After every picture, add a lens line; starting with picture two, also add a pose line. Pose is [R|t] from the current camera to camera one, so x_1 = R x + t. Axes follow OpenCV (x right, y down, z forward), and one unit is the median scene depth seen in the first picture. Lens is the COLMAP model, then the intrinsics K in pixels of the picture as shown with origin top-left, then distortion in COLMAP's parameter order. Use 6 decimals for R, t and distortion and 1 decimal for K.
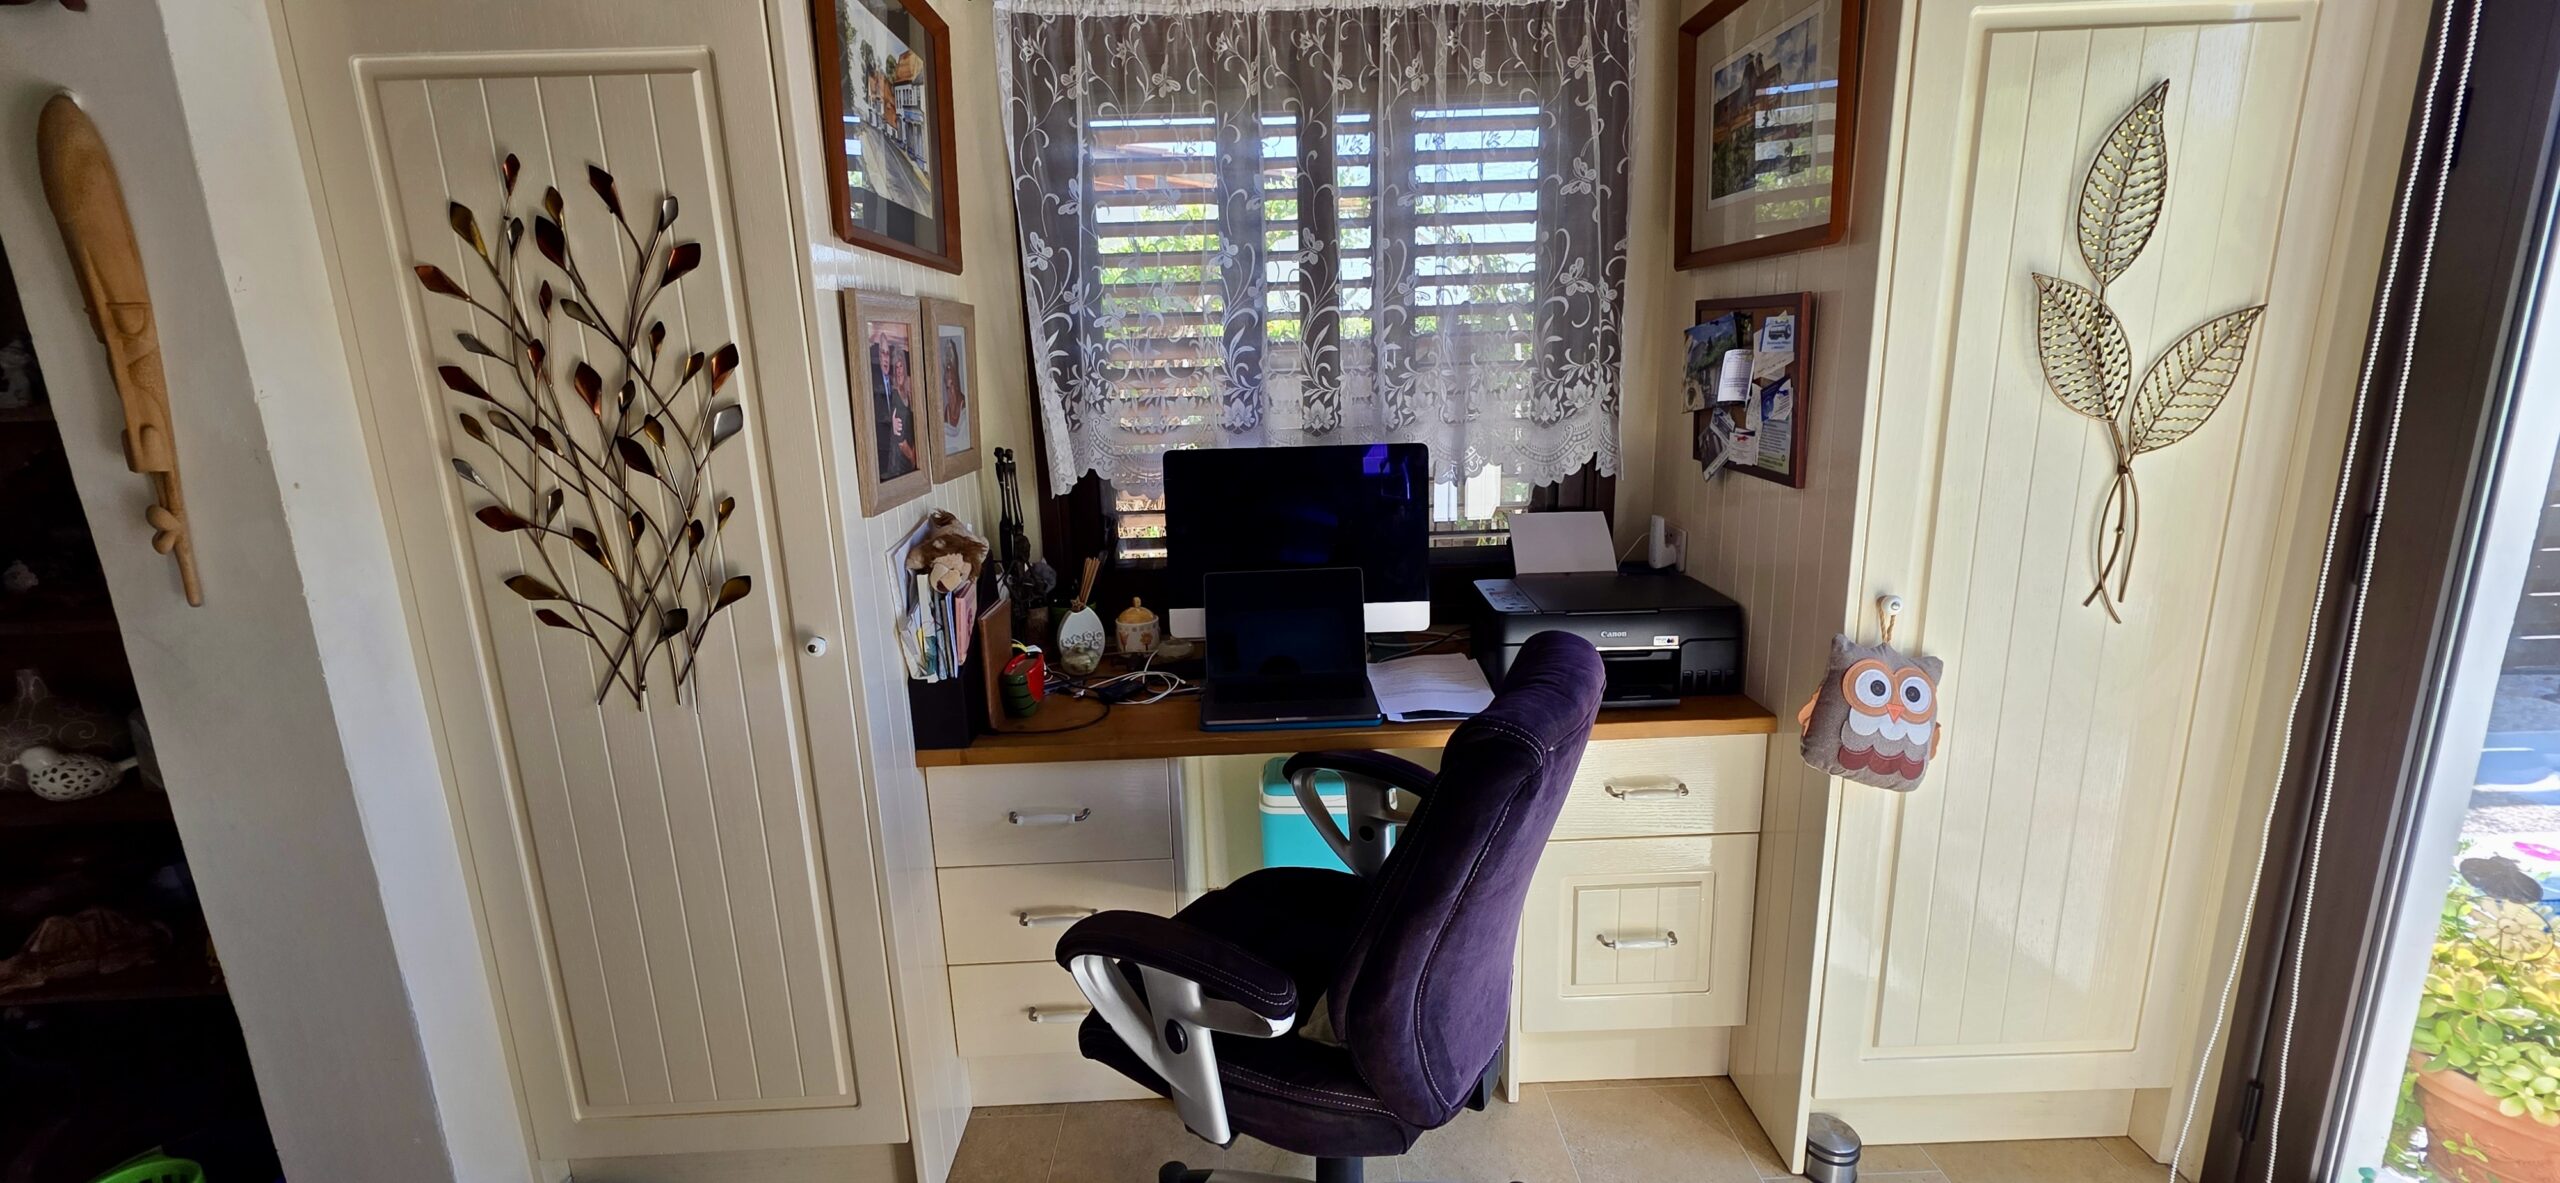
lens RADIAL K [[1025.8, 0, 1286.7], [0, 1025.8, 592.2], [0, 0, 1]] dist [0.005713, -0.001513]
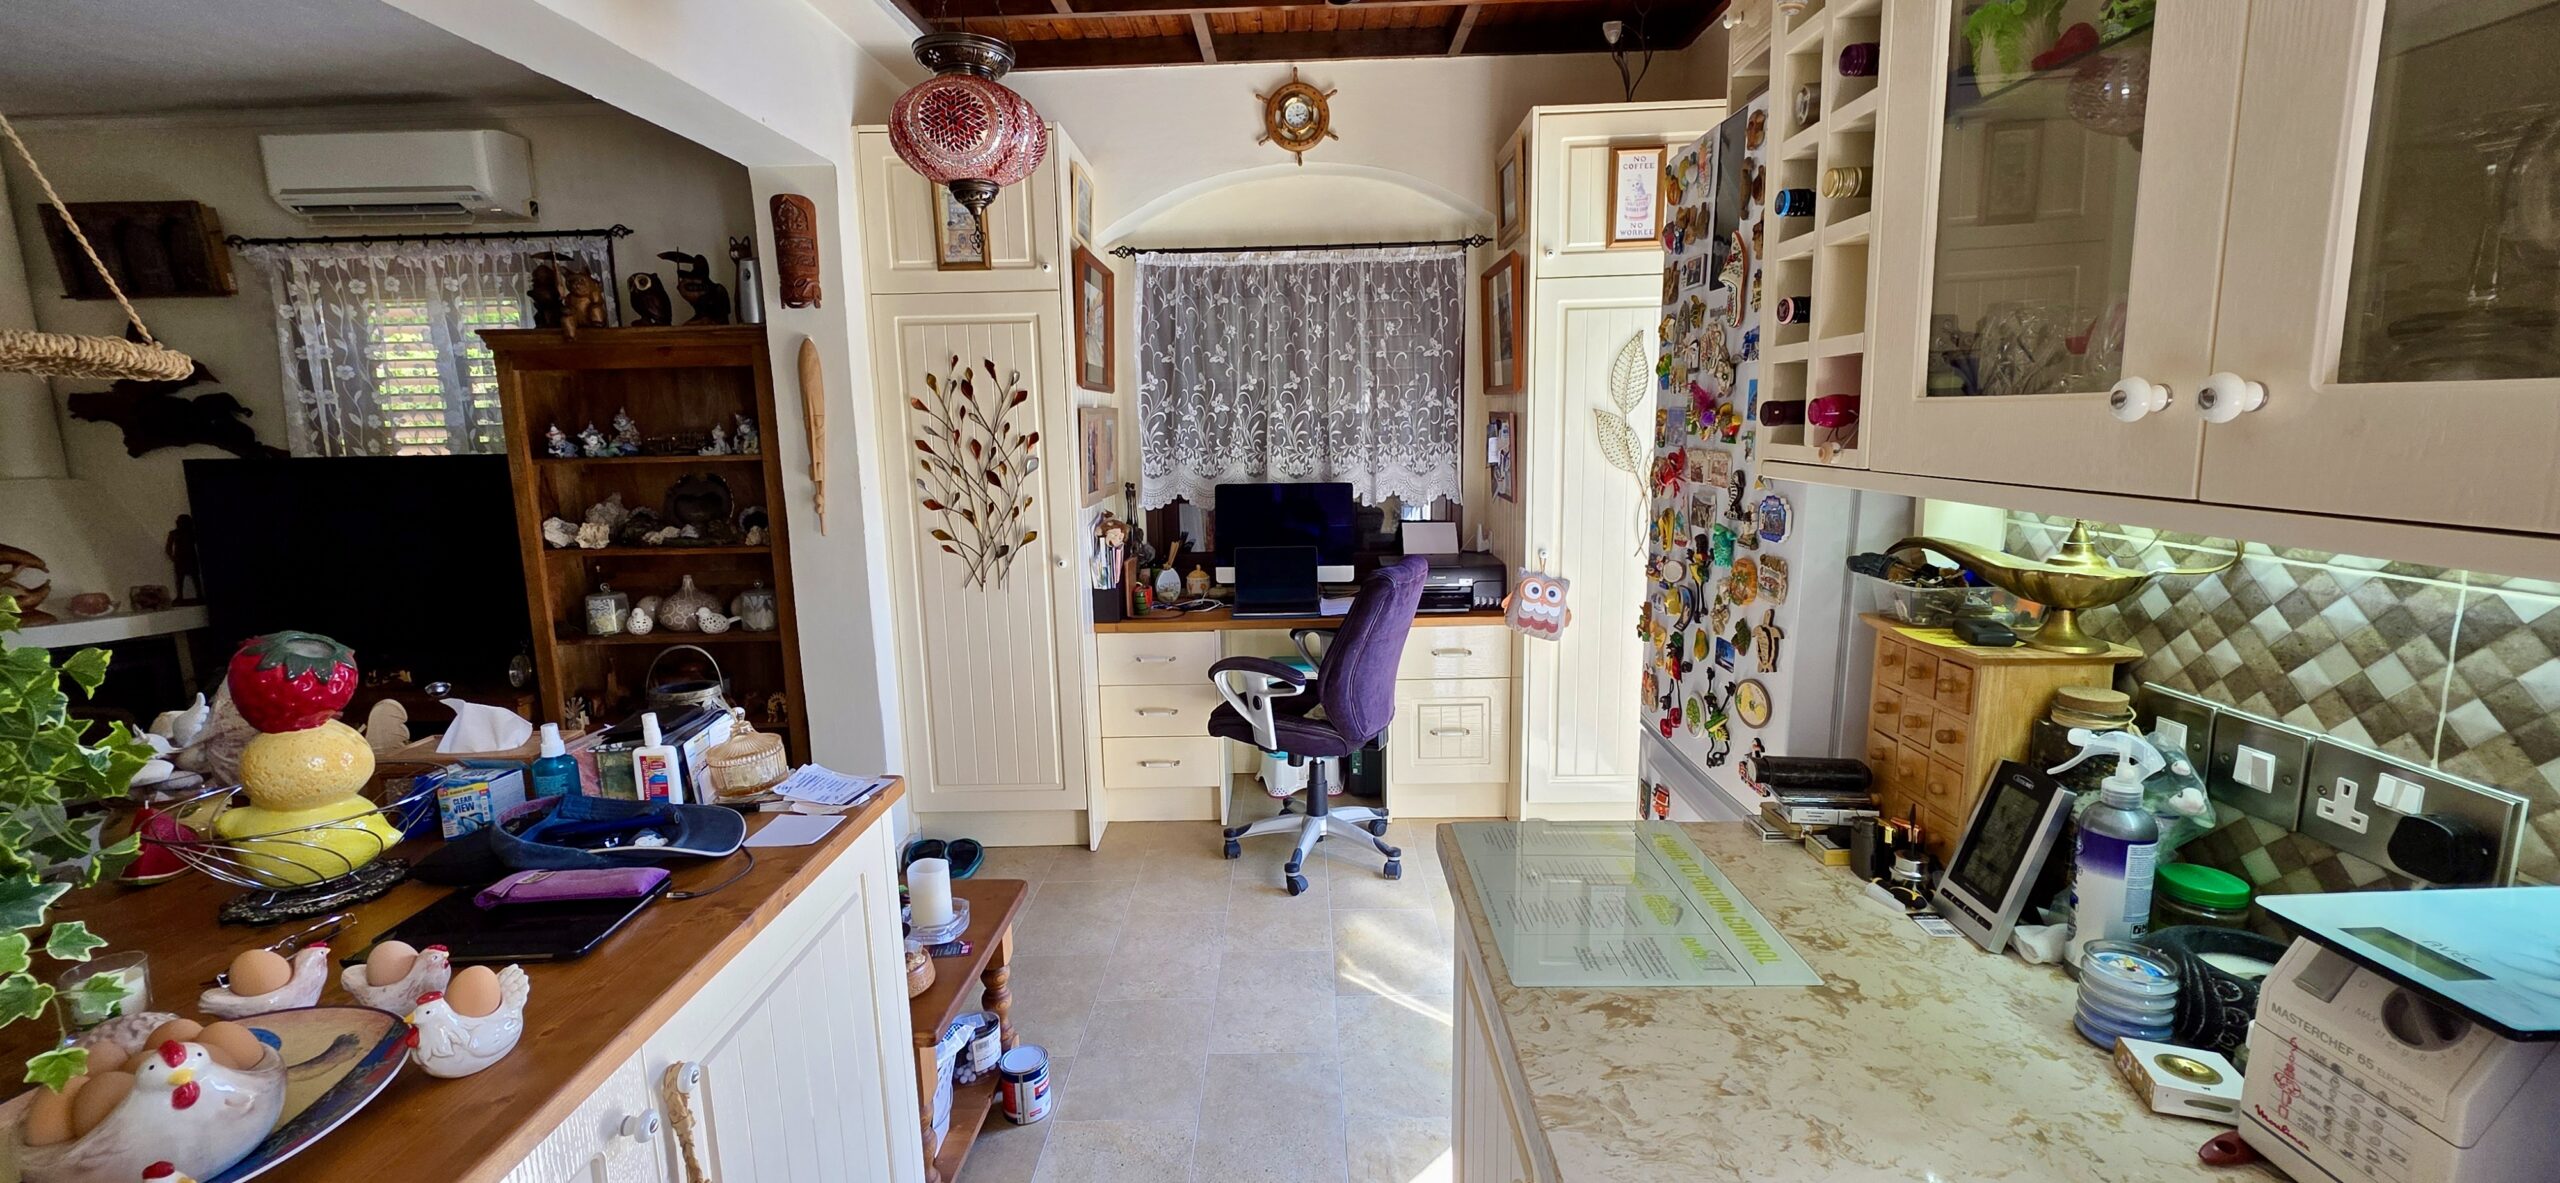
lens RADIAL K [[1025.8, 0, 1284.4], [0, 1025.8, 580.2], [0, 0, 1]] dist [0.005713, -0.001513]
pose [[0.999218, 0.017215, -0.035592, 0.103145], [-0.019707, 0.997290, -0.070884, 0.220778], [0.034275, 0.071530, 0.996849, -1.136954]]
